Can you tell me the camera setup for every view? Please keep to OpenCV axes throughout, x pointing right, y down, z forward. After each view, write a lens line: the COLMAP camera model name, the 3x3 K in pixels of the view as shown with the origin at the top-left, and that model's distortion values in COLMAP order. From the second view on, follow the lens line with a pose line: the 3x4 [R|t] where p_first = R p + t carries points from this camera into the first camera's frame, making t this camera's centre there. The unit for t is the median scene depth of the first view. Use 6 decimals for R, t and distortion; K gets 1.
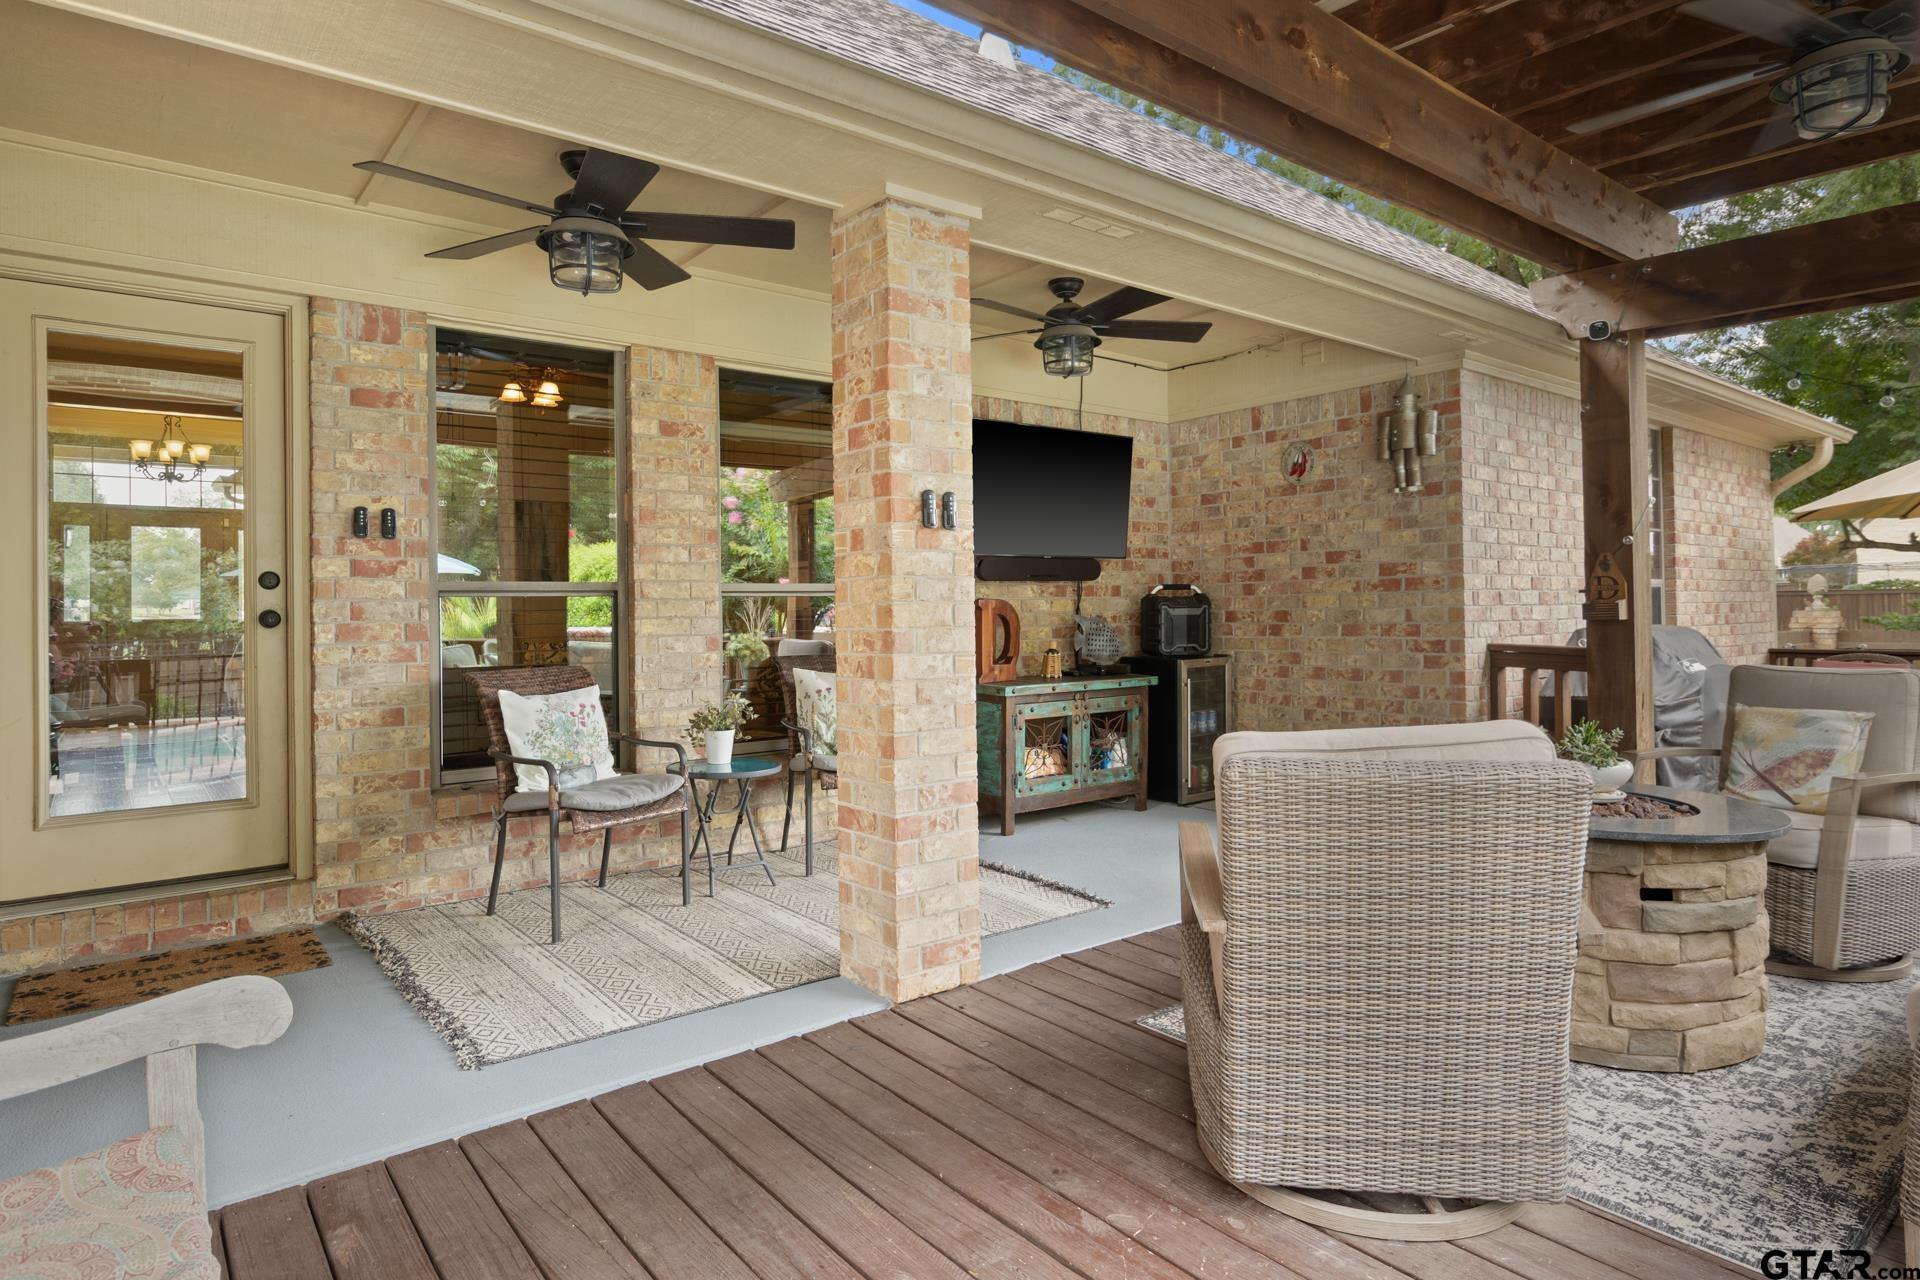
lens RADIAL K [[1075.9, 0, 962.1], [0, 1075.9, 611.4], [0, 0, 1]] dist [-0.003884, -0.001224]
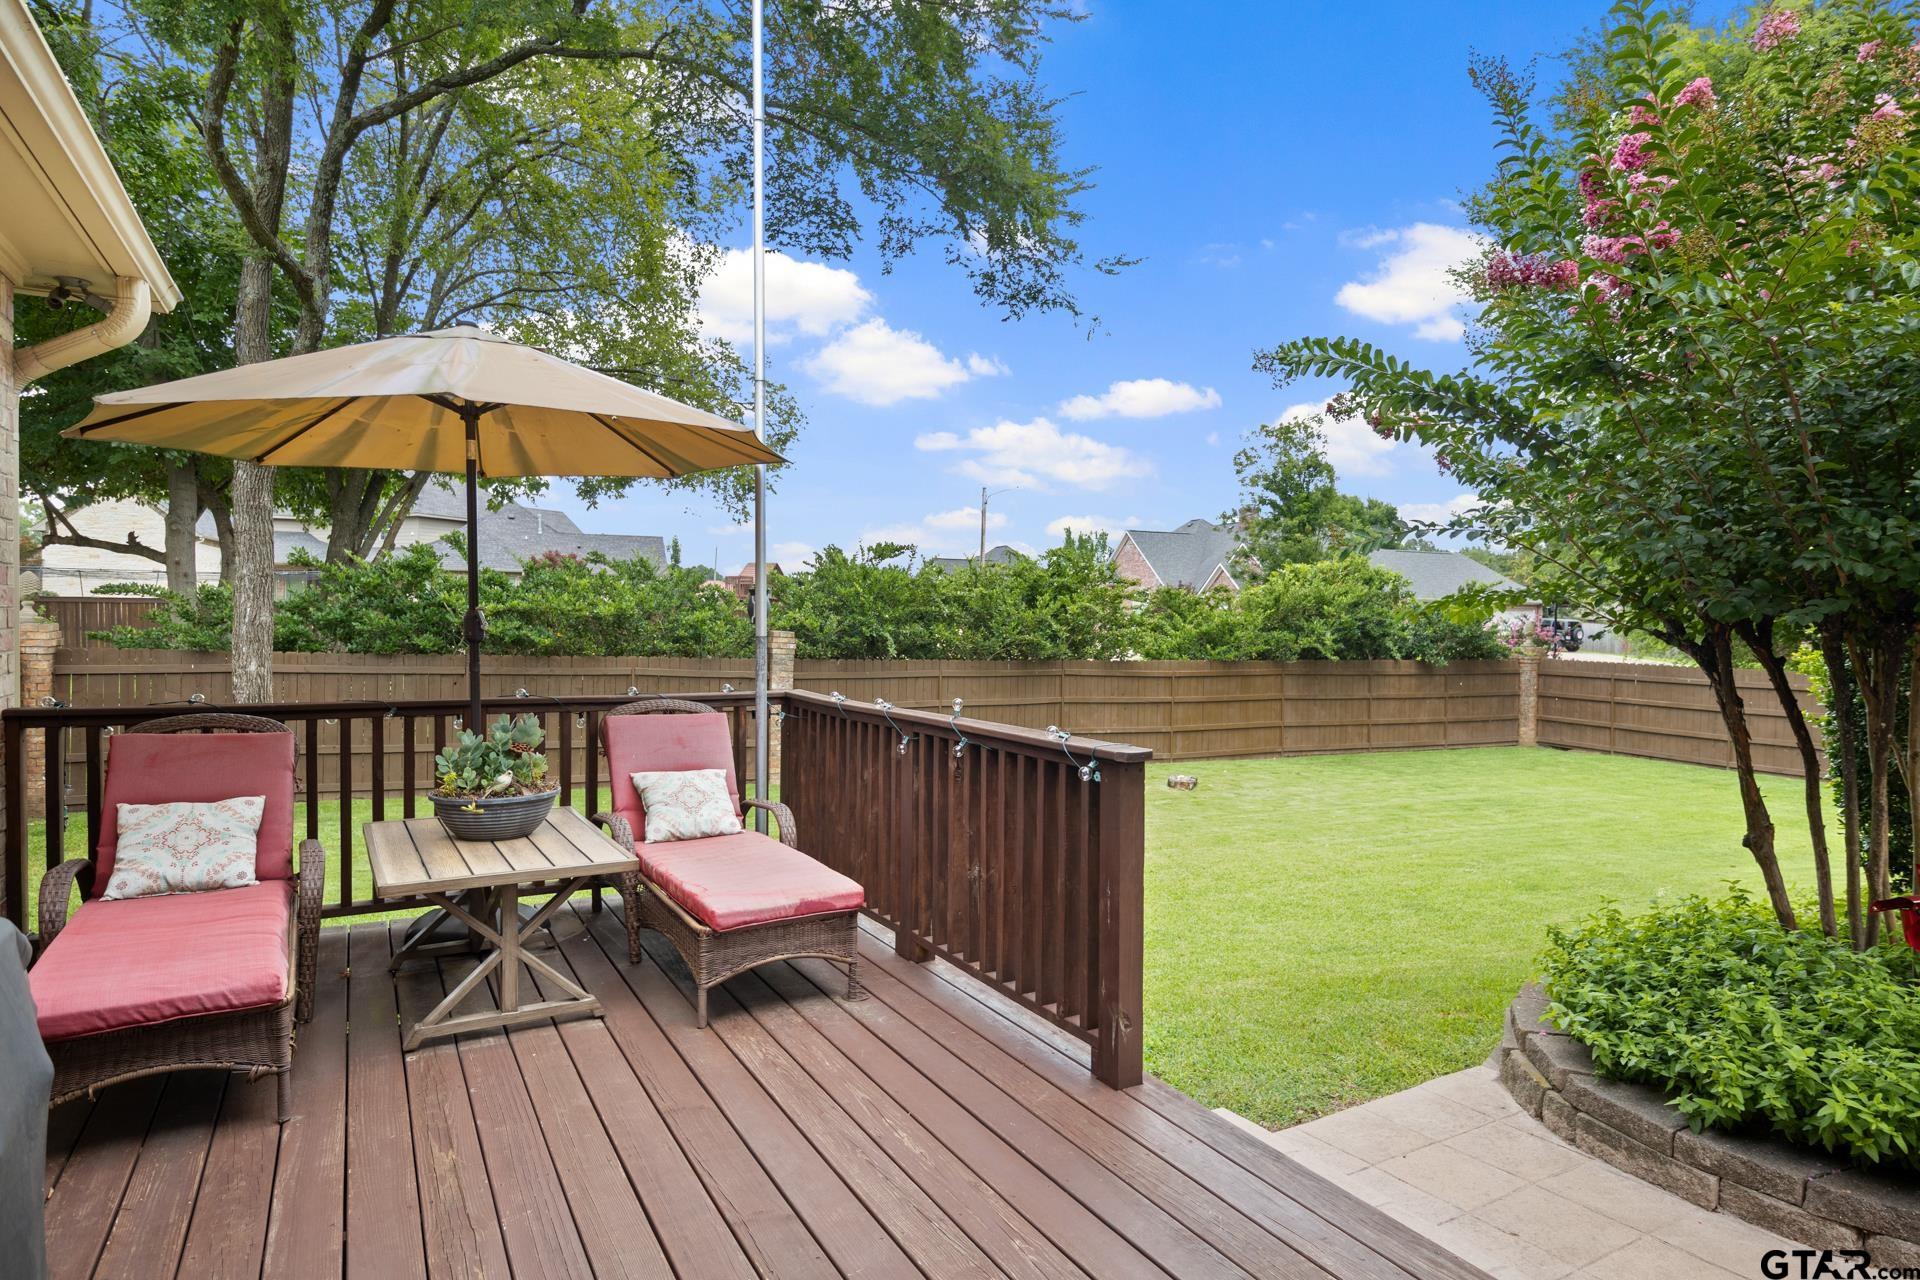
lens RADIAL K [[1046.3, 0, 960.0], [0, 1046.3, 640.0], [0, 0, 1]] dist [-0.002084, -0.000338]
pose [[0.142431, -0.000546, 0.989805, 0.200377], [-0.019394, 0.999806, 0.003343, -0.003233], [-0.989615, -0.019672, 0.142393, 0.289944]]
